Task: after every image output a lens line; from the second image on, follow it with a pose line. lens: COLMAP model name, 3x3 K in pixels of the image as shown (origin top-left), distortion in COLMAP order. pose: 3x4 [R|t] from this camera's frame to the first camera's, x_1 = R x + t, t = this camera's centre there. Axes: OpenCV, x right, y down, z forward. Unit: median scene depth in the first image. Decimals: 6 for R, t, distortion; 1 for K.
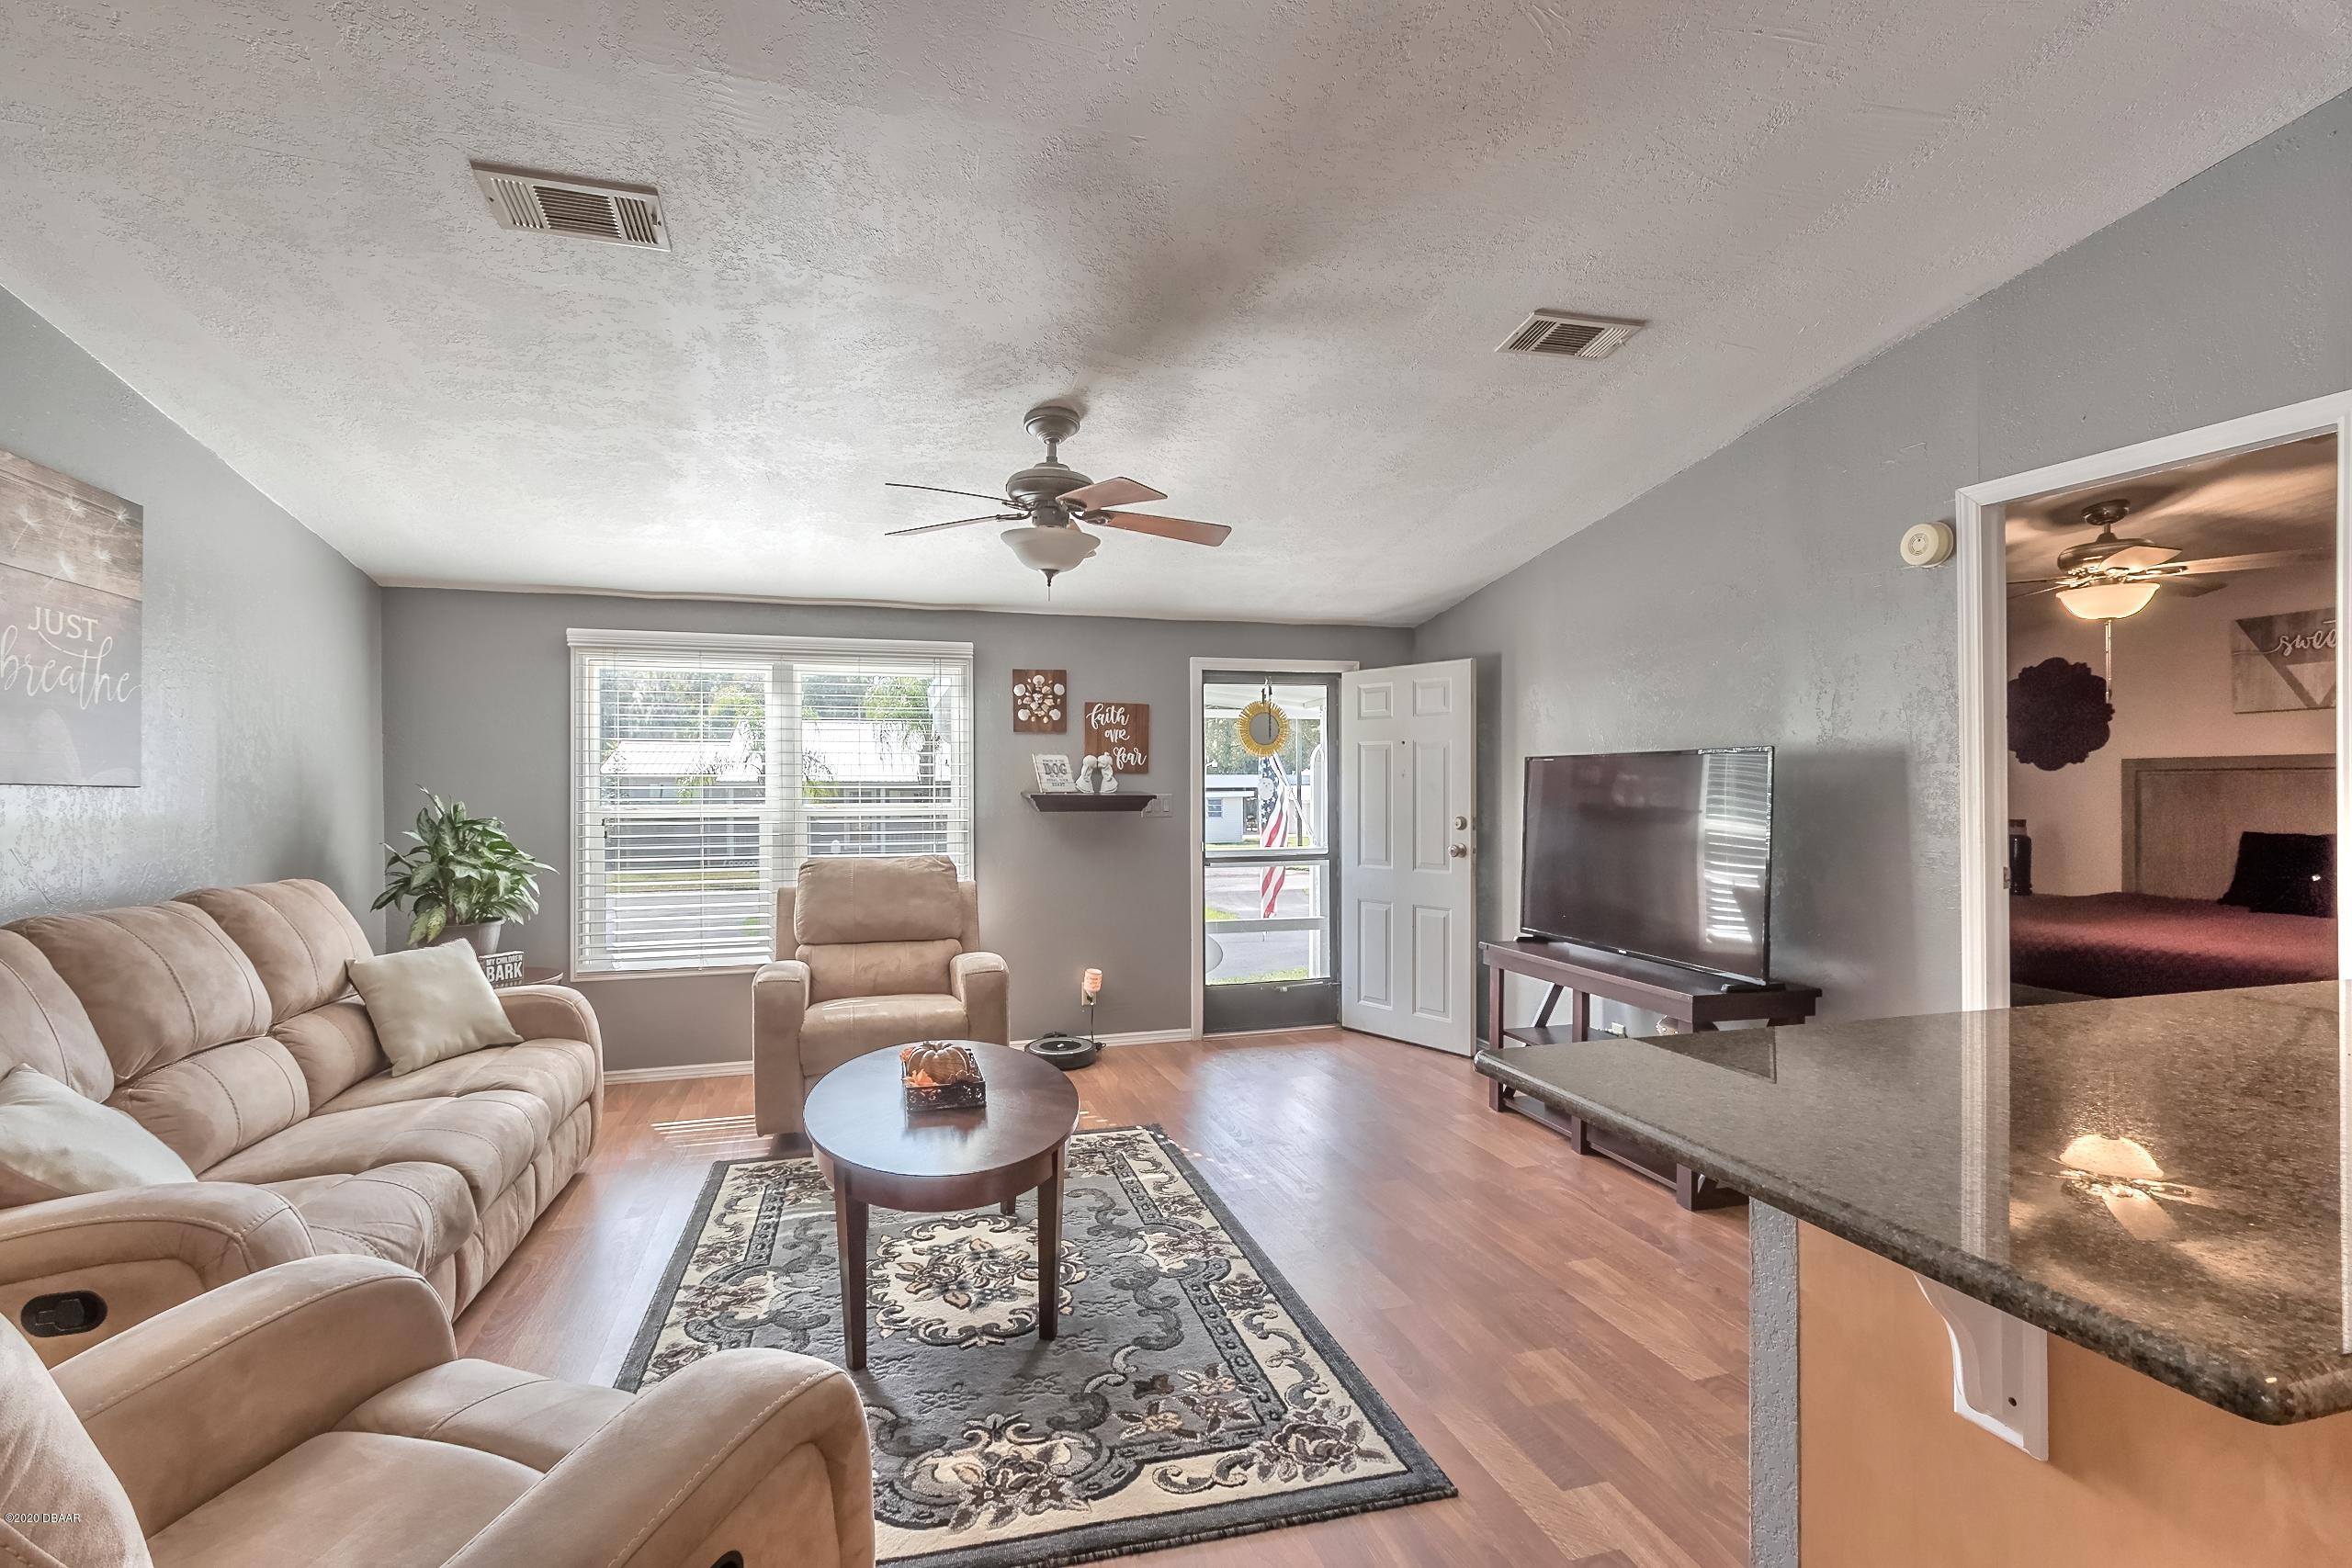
lens RADIAL K [[1071.9, 0, 1161.8], [0, 1071.9, 790.5], [0, 0, 1]] dist [0.003686, -0.000447]
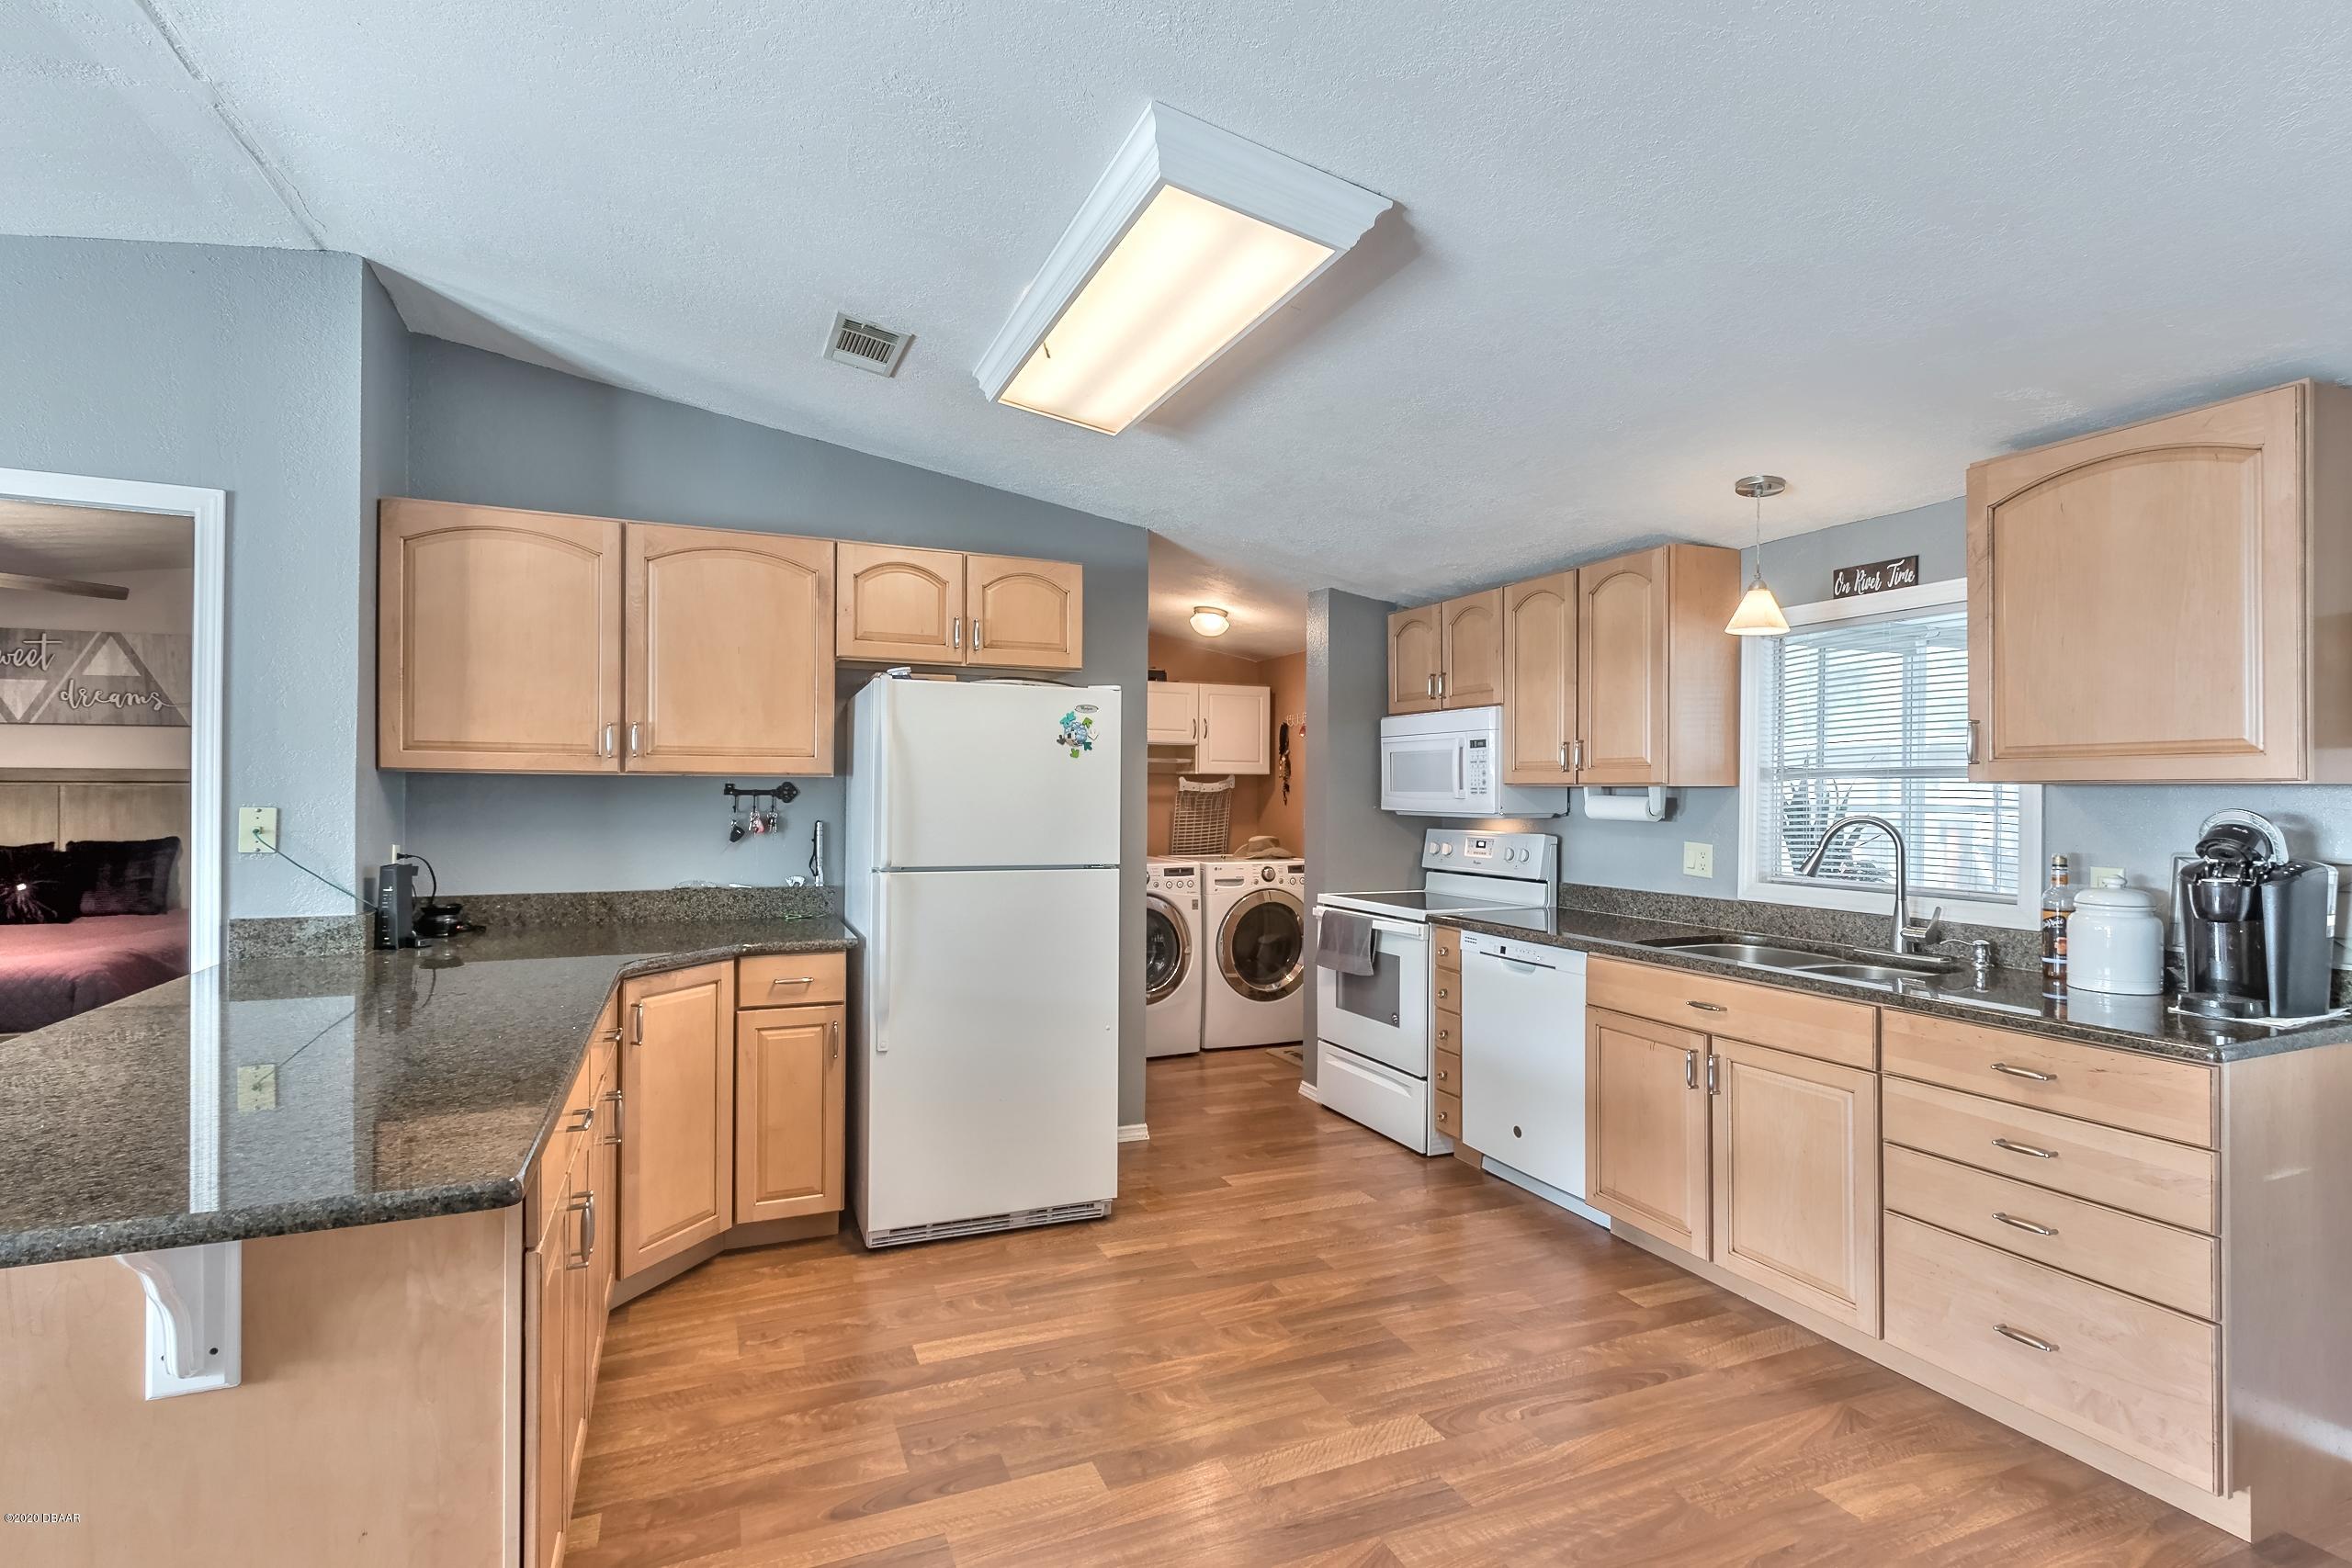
lens RADIAL K [[1109.4, 0, 1156.2], [0, 1109.4, 788.3], [0, 0, 1]] dist [0.007236, 0.000111]
pose [[-0.107037, 0.008149, 0.994222, -0.170691], [-0.003950, 0.999955, -0.008622, -0.013379], [-0.994247, -0.004850, -0.107000, 0.033366]]
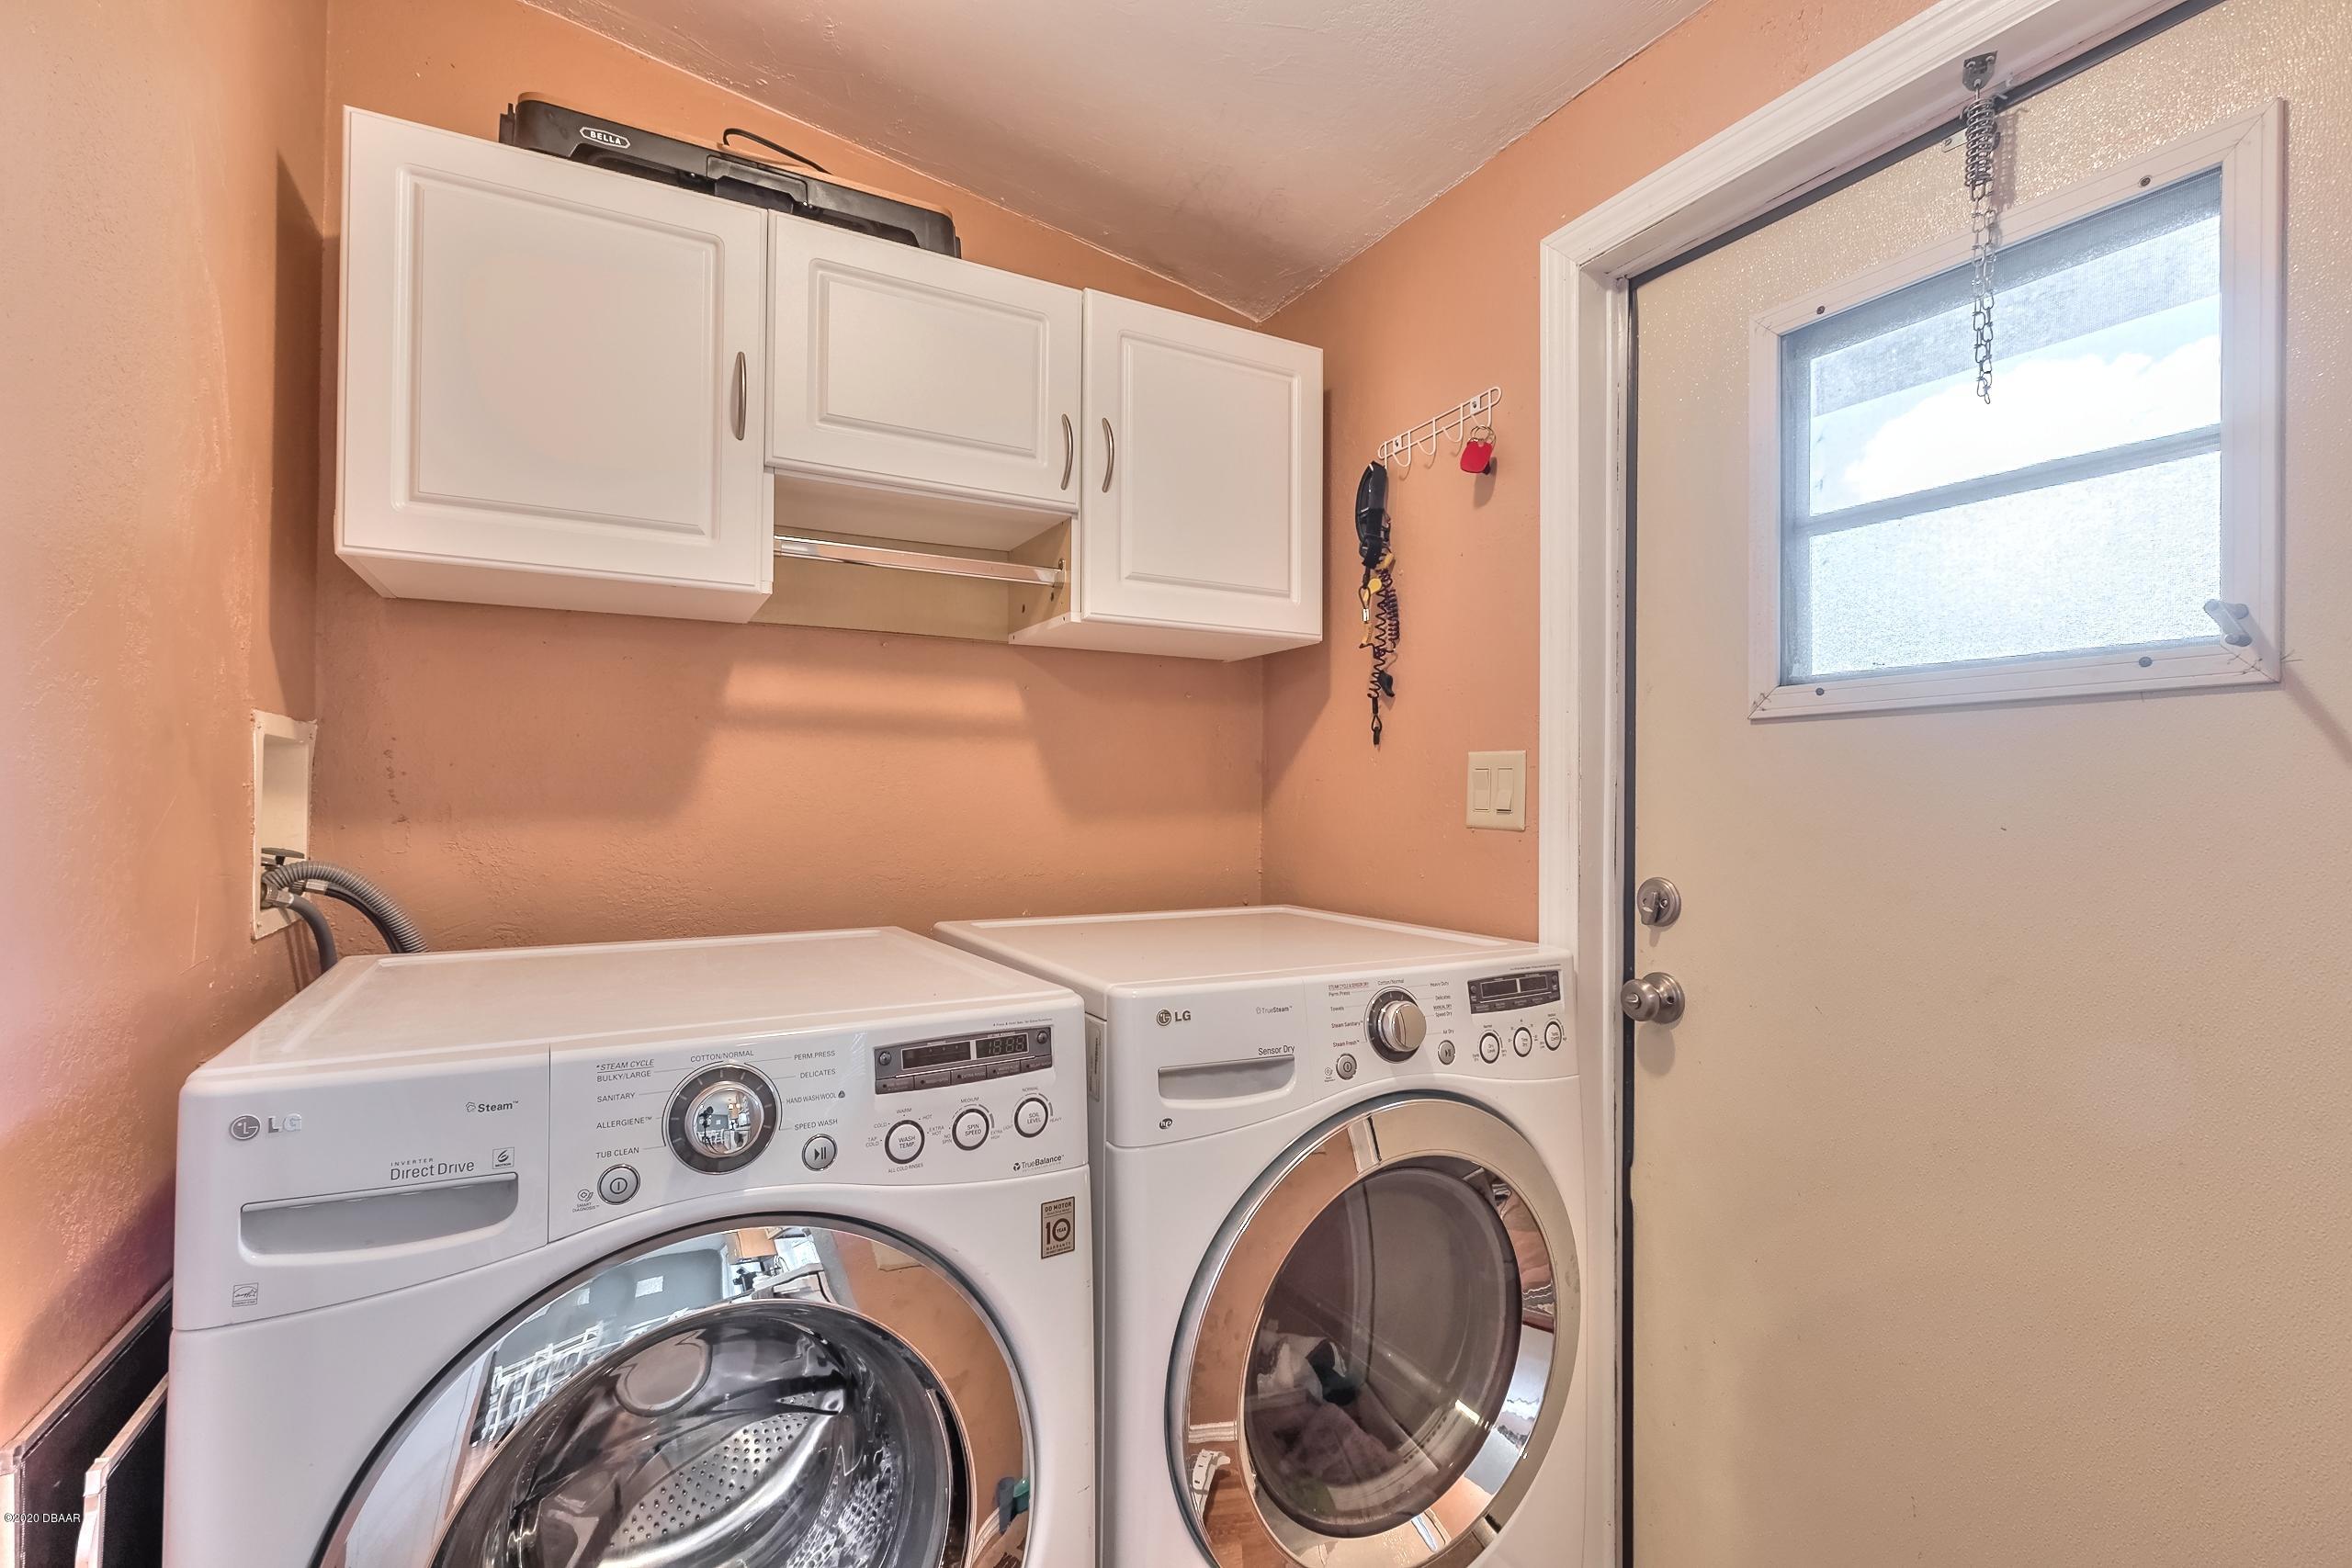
lens RADIAL K [[1047.2, 0, 1162.0], [0, 1047.2, 789.1], [0, 0, 1]] dist [0.000375, -0.000031]
pose [[-0.213442, 0.009856, 0.976906, 1.144597], [-0.004126, 0.999931, -0.010990, 0.025681], [-0.976947, -0.006376, -0.213387, -0.162591]]
